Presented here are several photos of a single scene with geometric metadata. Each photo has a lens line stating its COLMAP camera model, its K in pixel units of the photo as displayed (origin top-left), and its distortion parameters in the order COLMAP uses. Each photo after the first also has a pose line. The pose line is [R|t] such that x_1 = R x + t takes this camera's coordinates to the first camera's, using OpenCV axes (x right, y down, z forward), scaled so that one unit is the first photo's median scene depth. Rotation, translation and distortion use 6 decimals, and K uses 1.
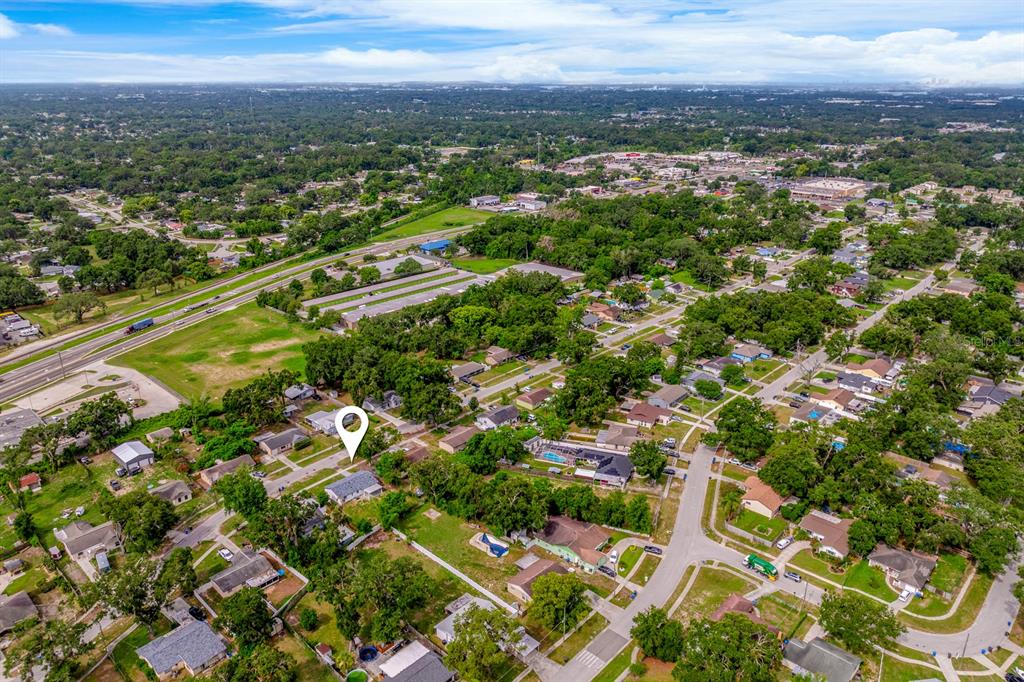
lens RADIAL K [[724.8, 0, 507.9], [0, 724.8, 327.9], [0, 0, 1]] dist [-0.026342, 0.005075]
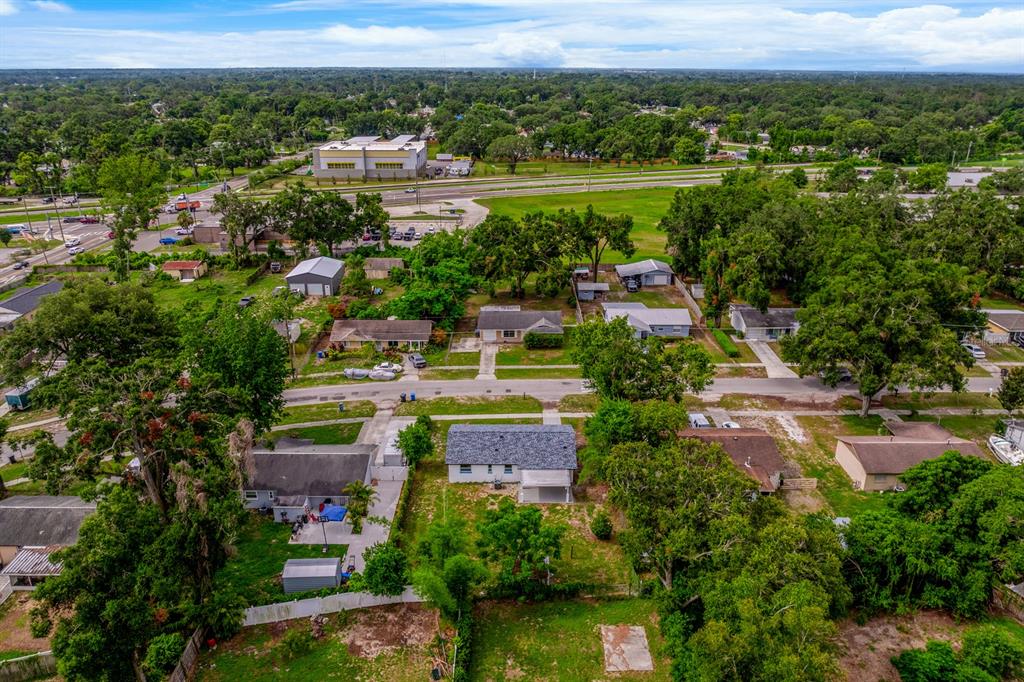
lens RADIAL K [[724.8, 0, 507.9], [0, 724.8, 327.9], [0, 0, 1]] dist [-0.026342, 0.005075]
pose [[0.680649, 0.255908, -0.686460, 0.015611], [-0.244808, 0.962594, 0.116112, 0.110585], [0.690497, 0.089019, 0.717837, 0.686159]]
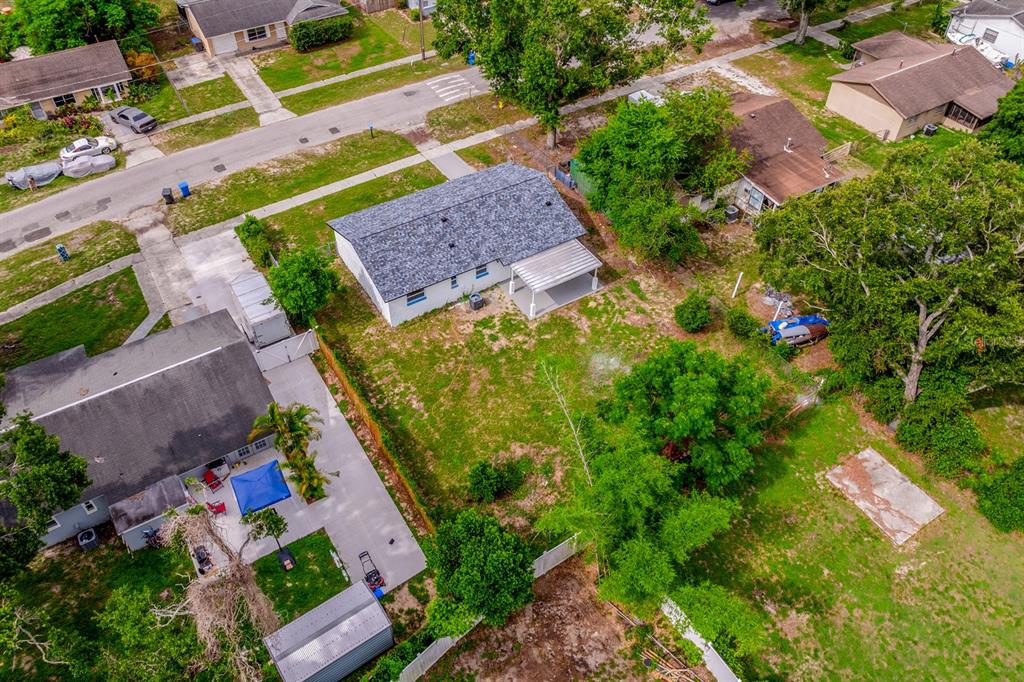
lens RADIAL K [[763.1, 0, 511.8], [0, 763.1, 313.0], [0, 0, 1]] dist [-0.025326, 0.004526]
pose [[0.967996, 0.181844, -0.172965, -0.148204], [-0.095222, 0.903780, 0.417270, 0.135769], [0.232200, -0.387445, 0.892171, 0.745630]]
